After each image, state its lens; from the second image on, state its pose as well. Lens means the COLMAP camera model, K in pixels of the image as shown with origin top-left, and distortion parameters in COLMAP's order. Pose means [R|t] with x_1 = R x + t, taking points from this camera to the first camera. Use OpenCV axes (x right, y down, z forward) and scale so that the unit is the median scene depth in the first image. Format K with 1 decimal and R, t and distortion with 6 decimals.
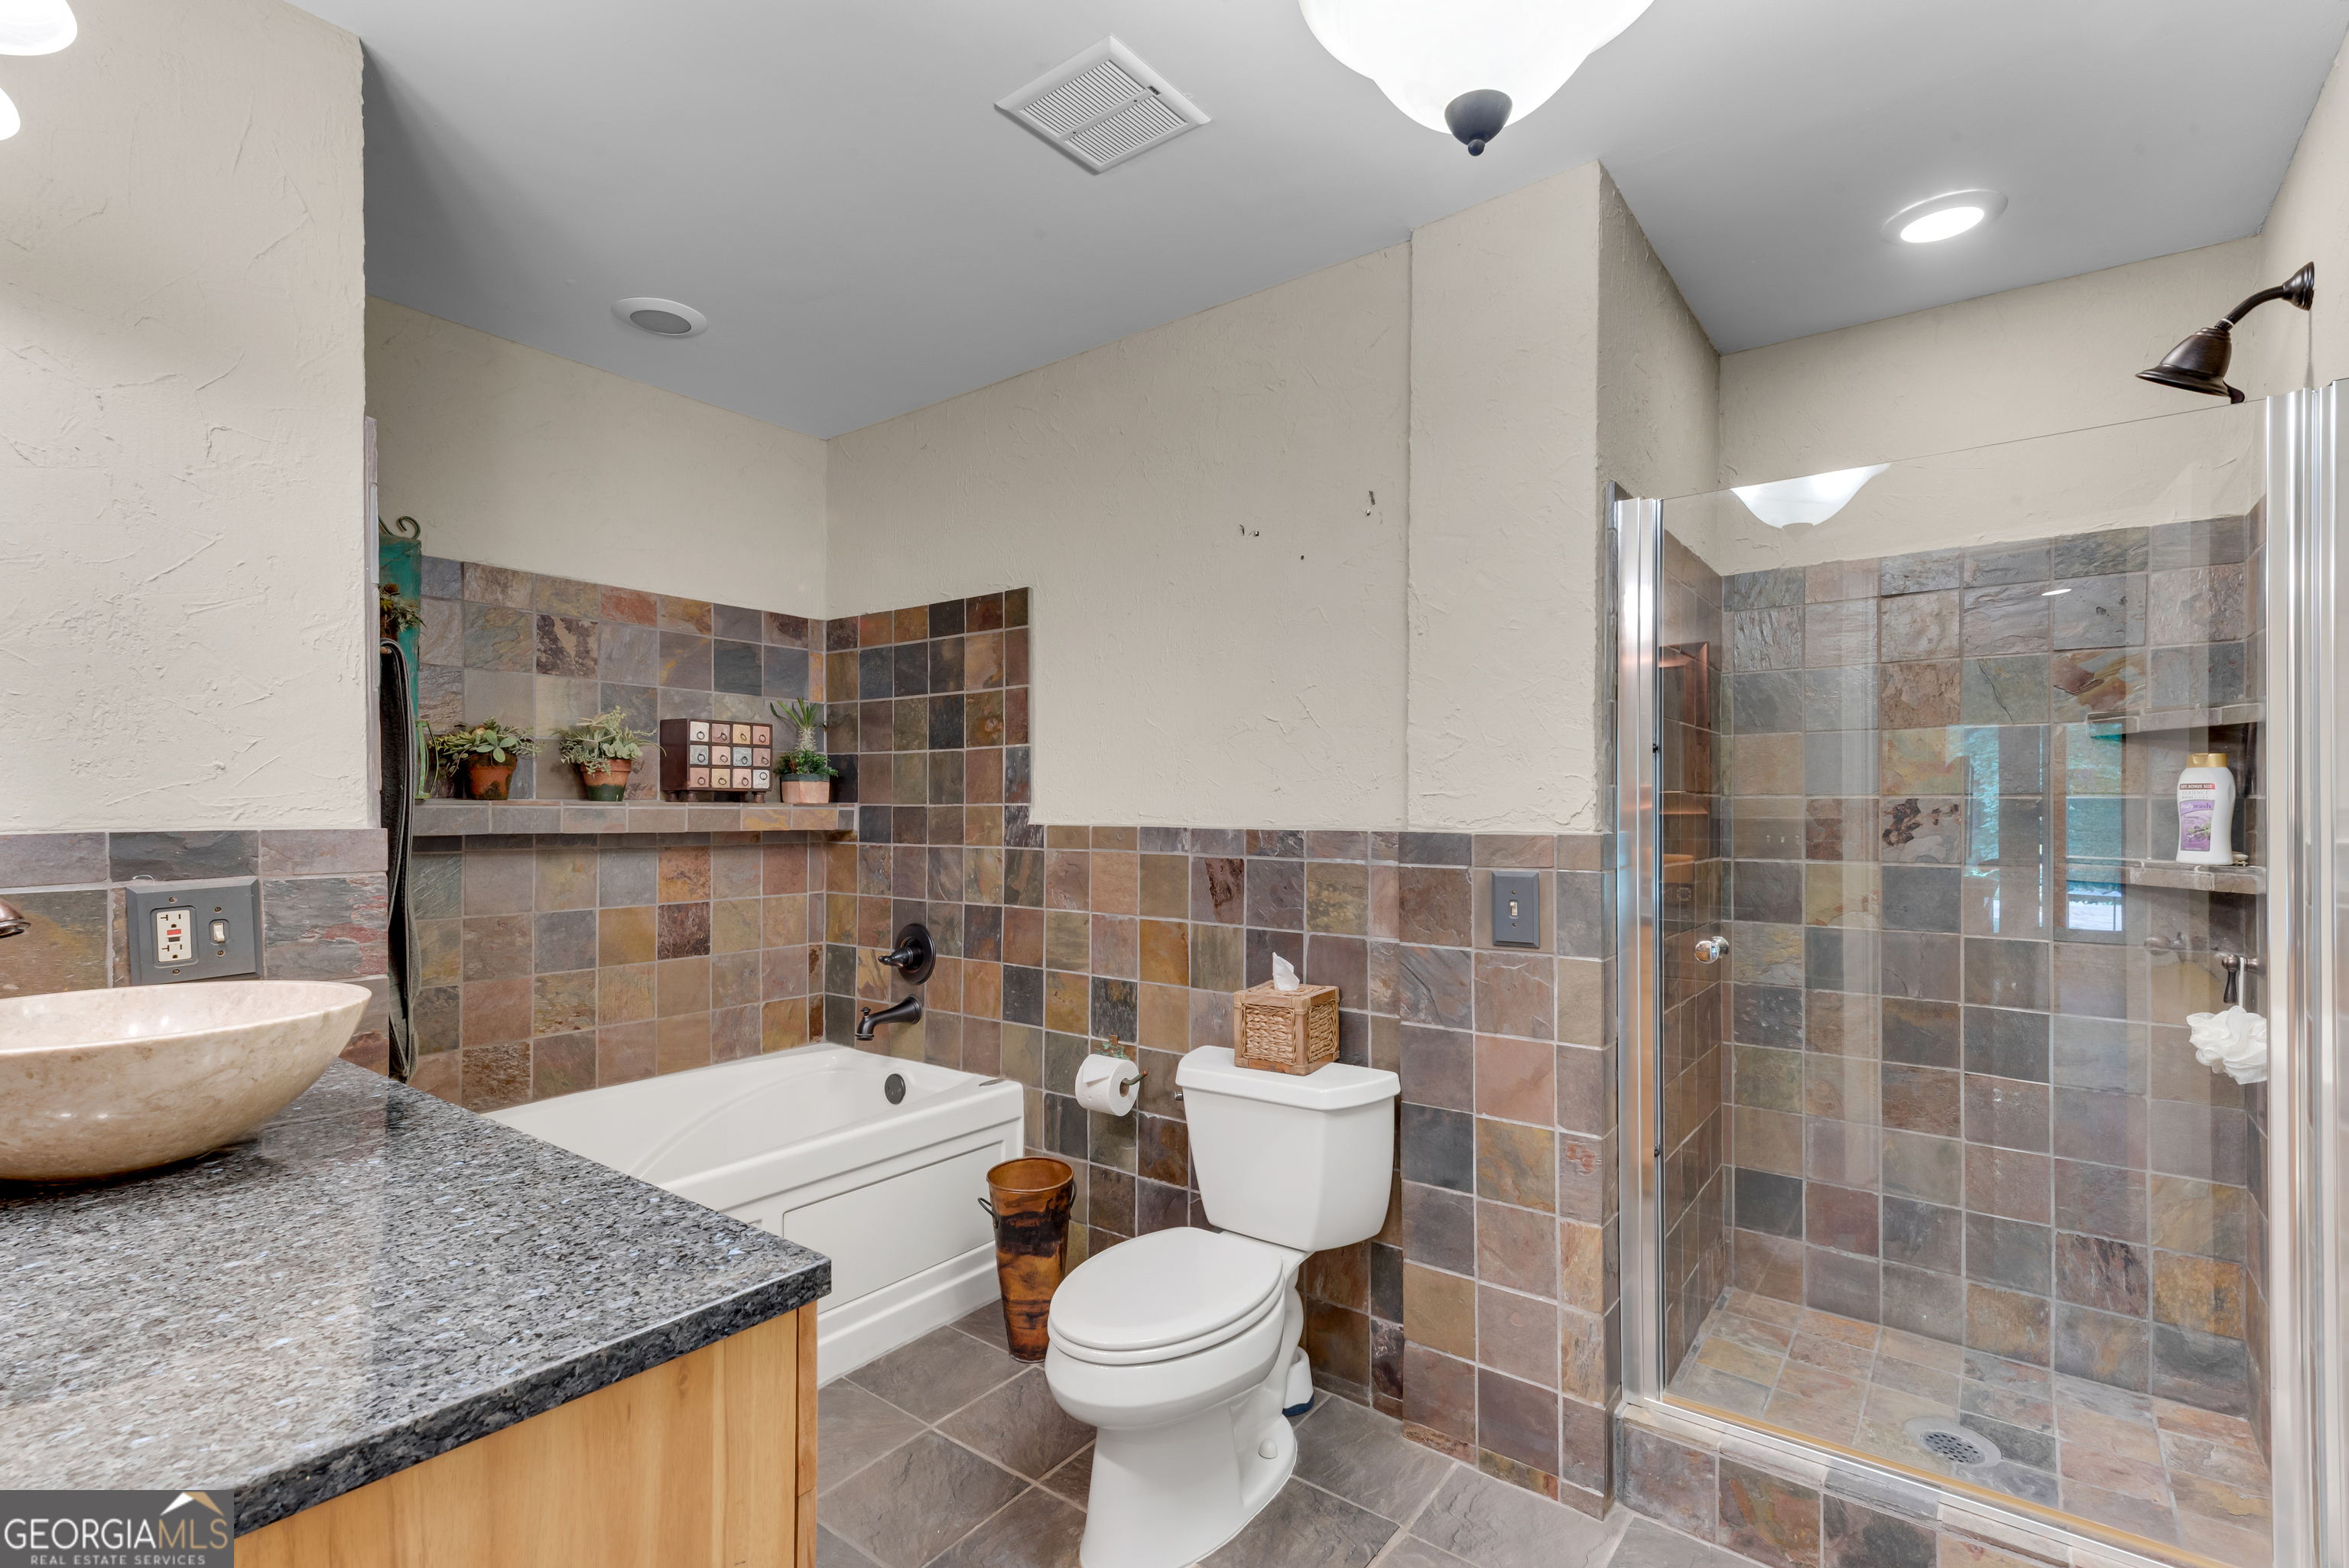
lens RADIAL K [[1082.8, 0, 1163.8], [0, 1082.8, 799.8], [0, 0, 1]] dist [0.020227, -0.000218]
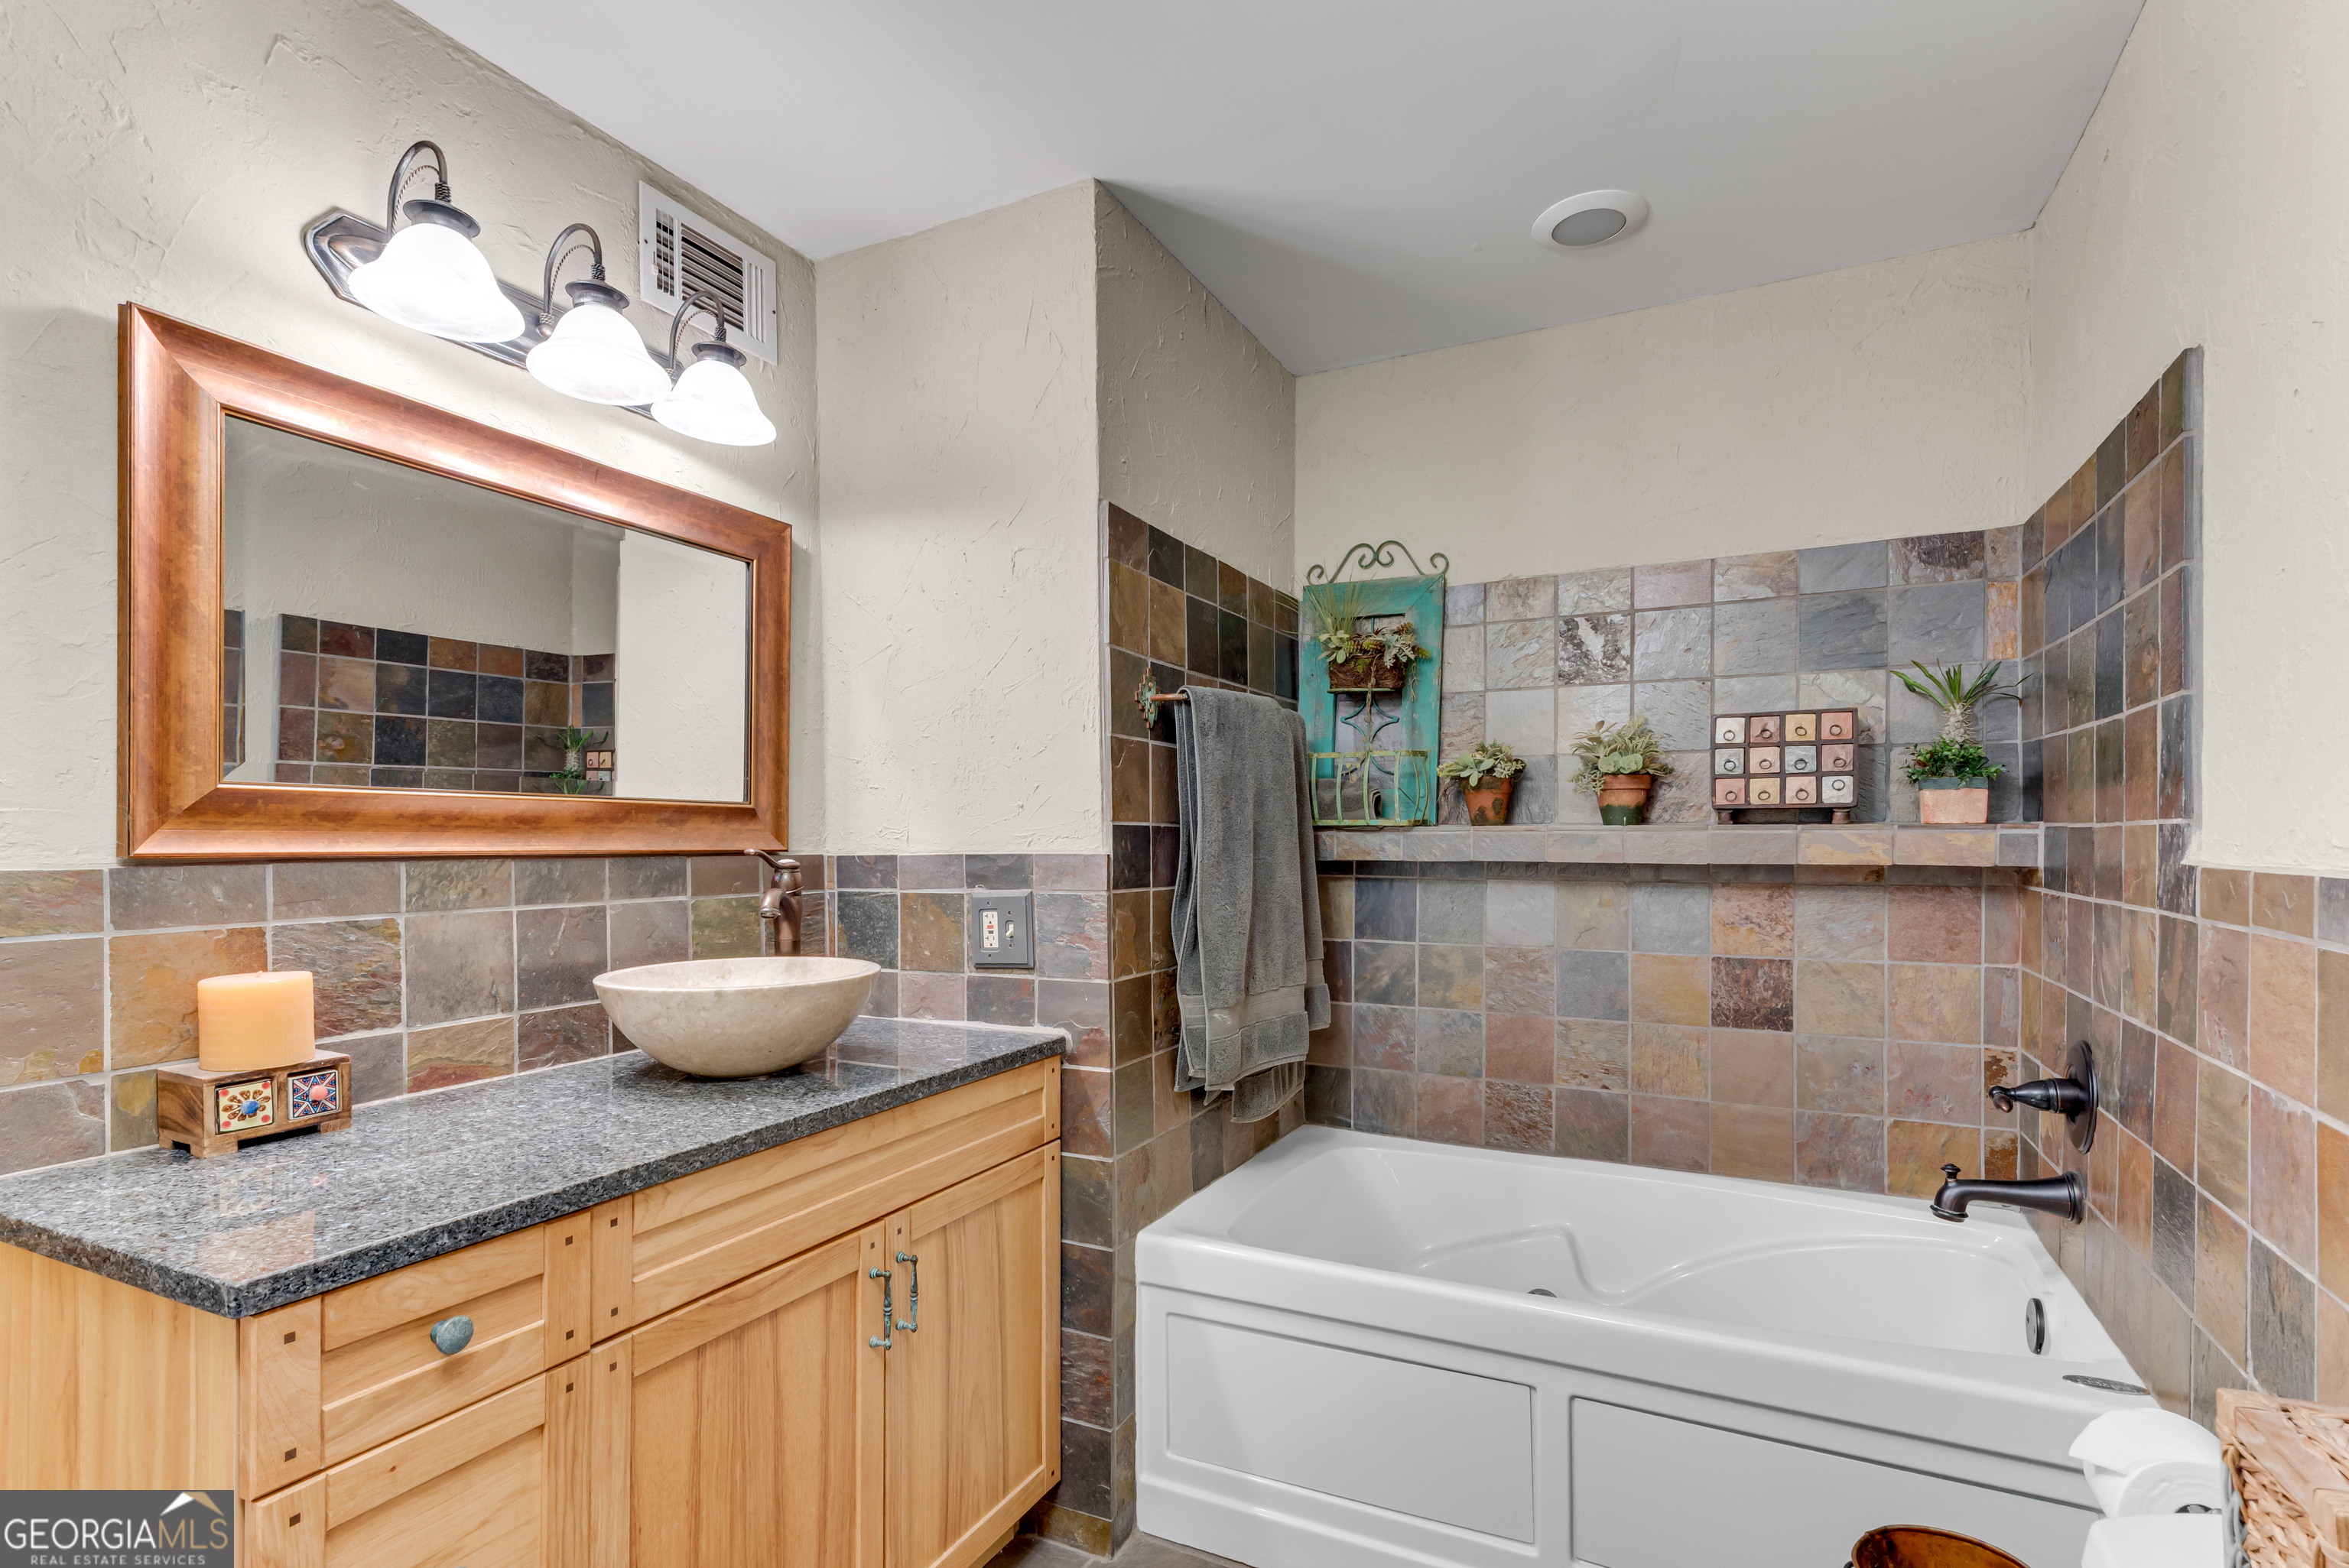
lens RADIAL K [[1082.8, 0, 1075.1], [0, 1082.8, 839.9], [0, 0, 1]] dist [0.020227, -0.000218]
pose [[0.199729, 0.000062, -0.979851, 0.223554], [0.014090, 0.999896, 0.002935, 0.004222], [0.979750, -0.014392, 0.199708, 0.412233]]
